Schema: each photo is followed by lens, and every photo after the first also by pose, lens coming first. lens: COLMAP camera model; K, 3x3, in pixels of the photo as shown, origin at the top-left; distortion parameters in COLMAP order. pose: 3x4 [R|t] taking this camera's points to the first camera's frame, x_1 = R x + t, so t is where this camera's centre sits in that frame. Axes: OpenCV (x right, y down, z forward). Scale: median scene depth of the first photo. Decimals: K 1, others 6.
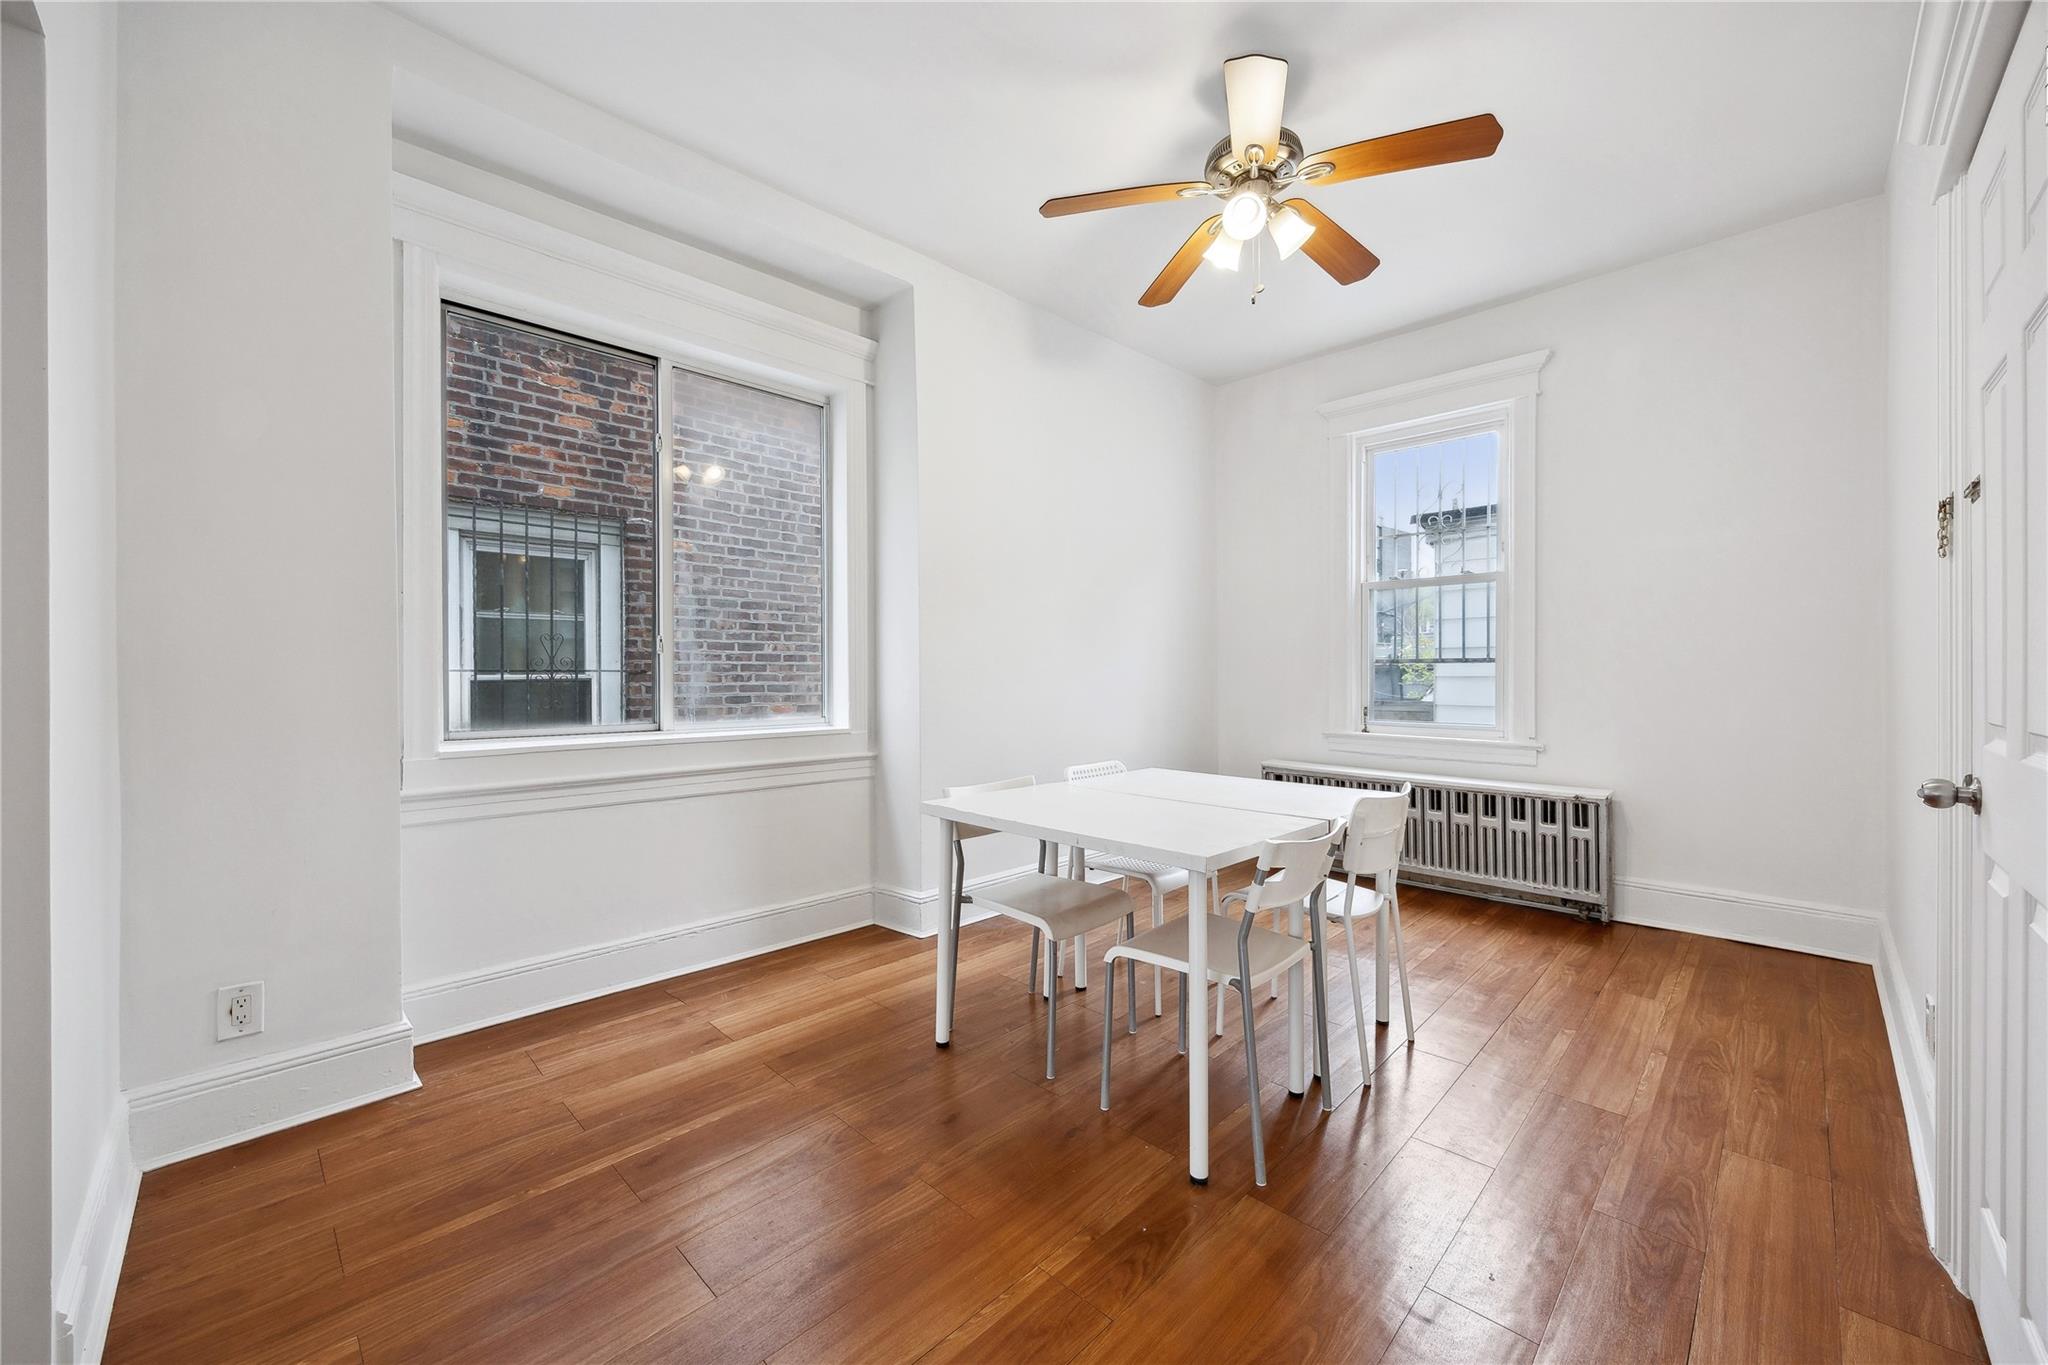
lens RADIAL K [[797.0, 0, 1024.0], [0, 797.0, 682.5], [0, 0, 1]] dist [-0.001229, -0.000123]
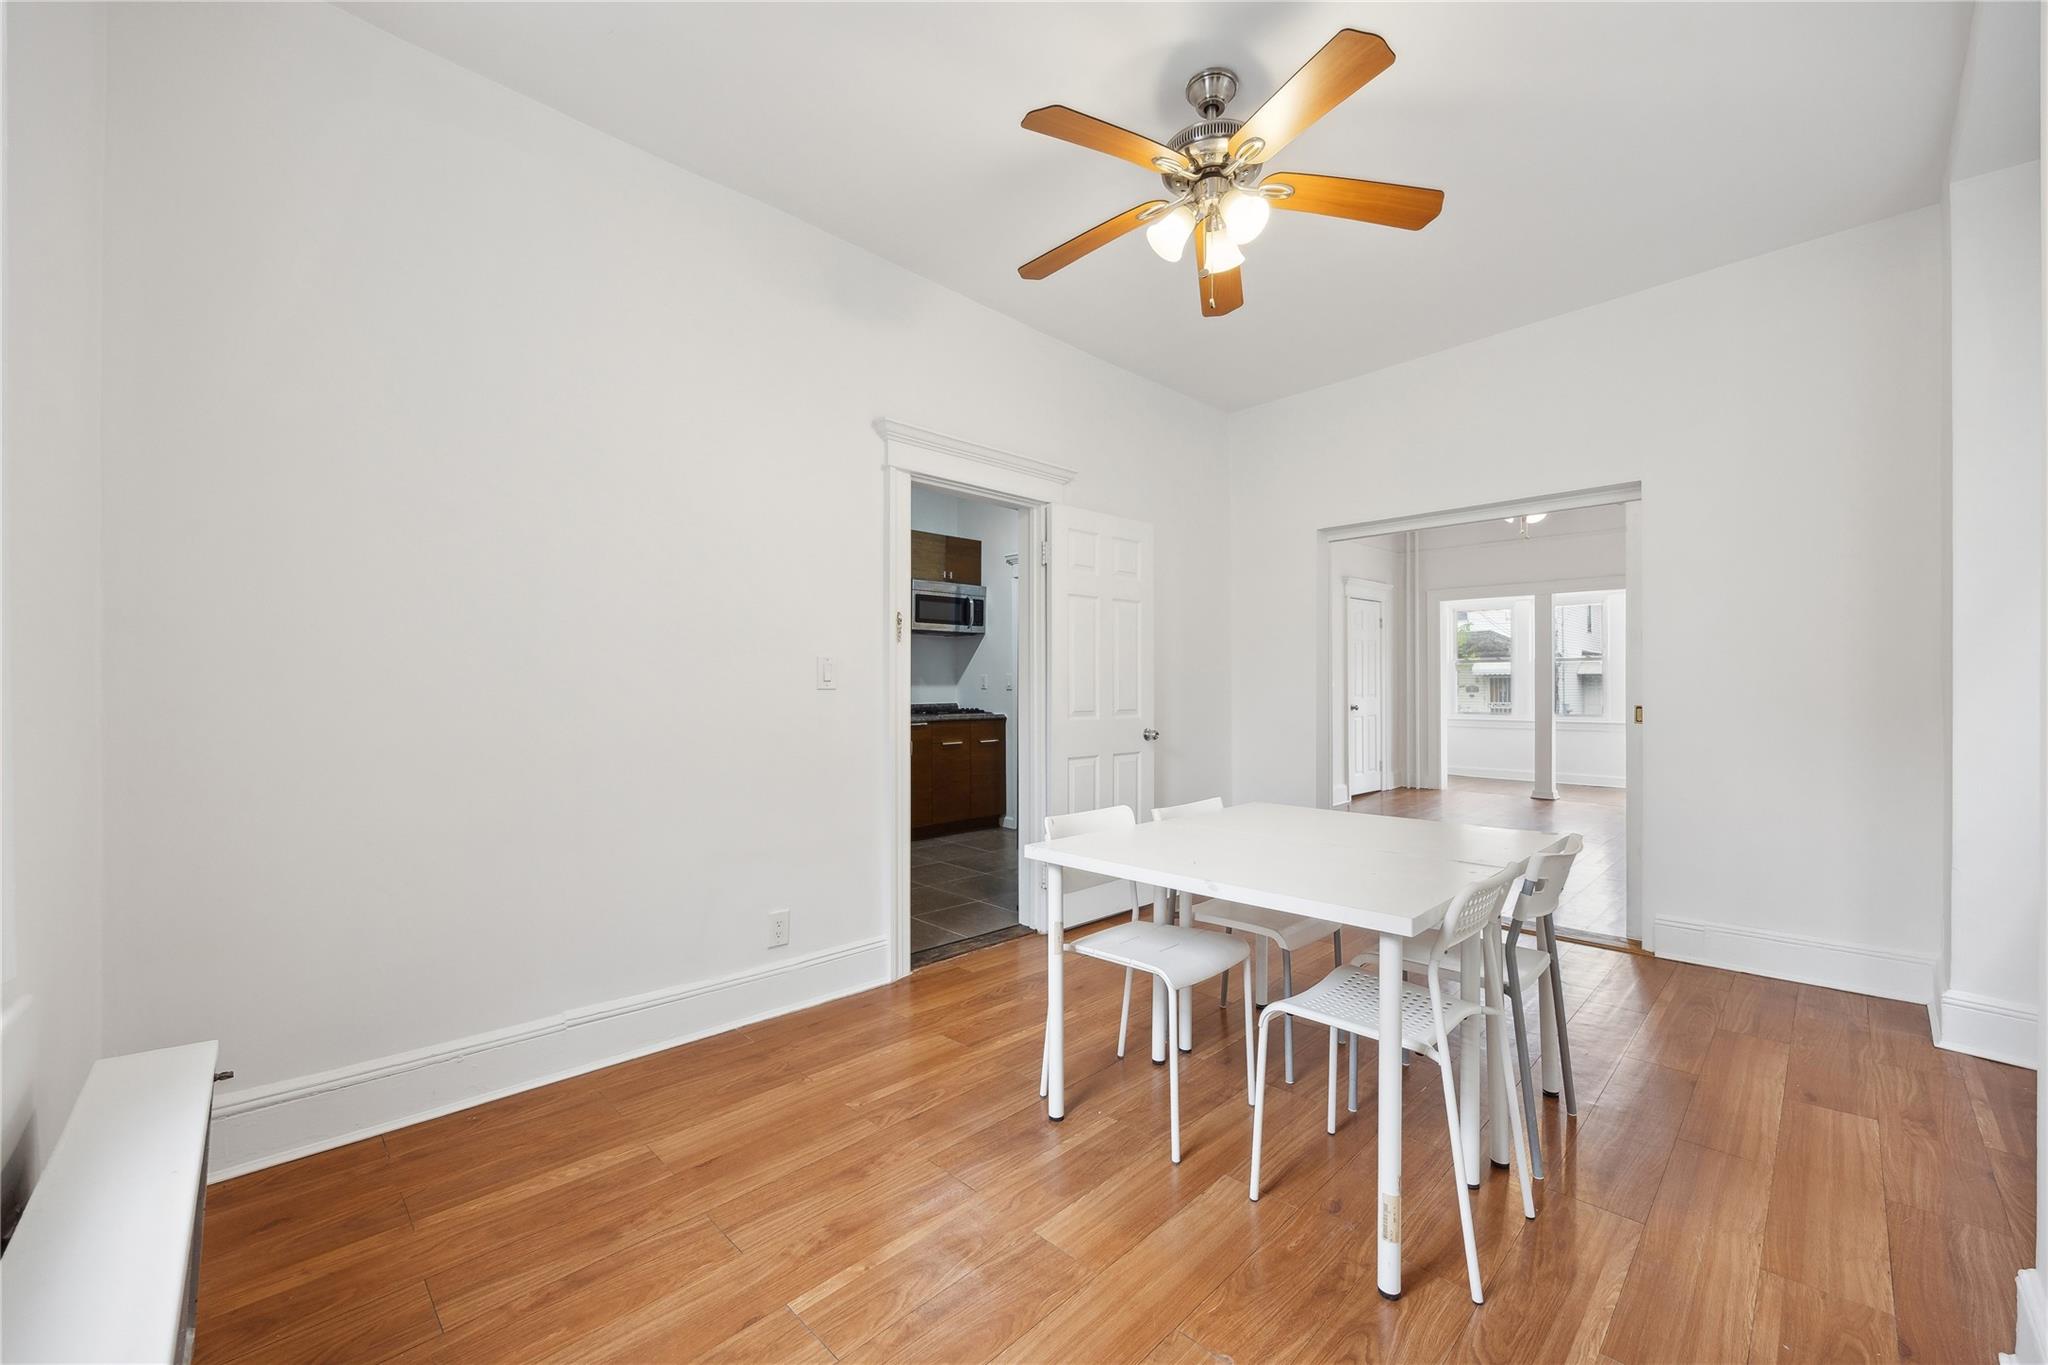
lens RADIAL K [[797.0, 0, 1024.0], [0, 797.0, 682.5], [0, 0, 1]] dist [-0.001229, -0.000123]
pose [[-0.999699, 0.004587, 0.024092, 0.418428], [0.004797, 0.999951, 0.008689, -0.033265], [-0.024051, 0.008802, -0.999672, 1.659301]]
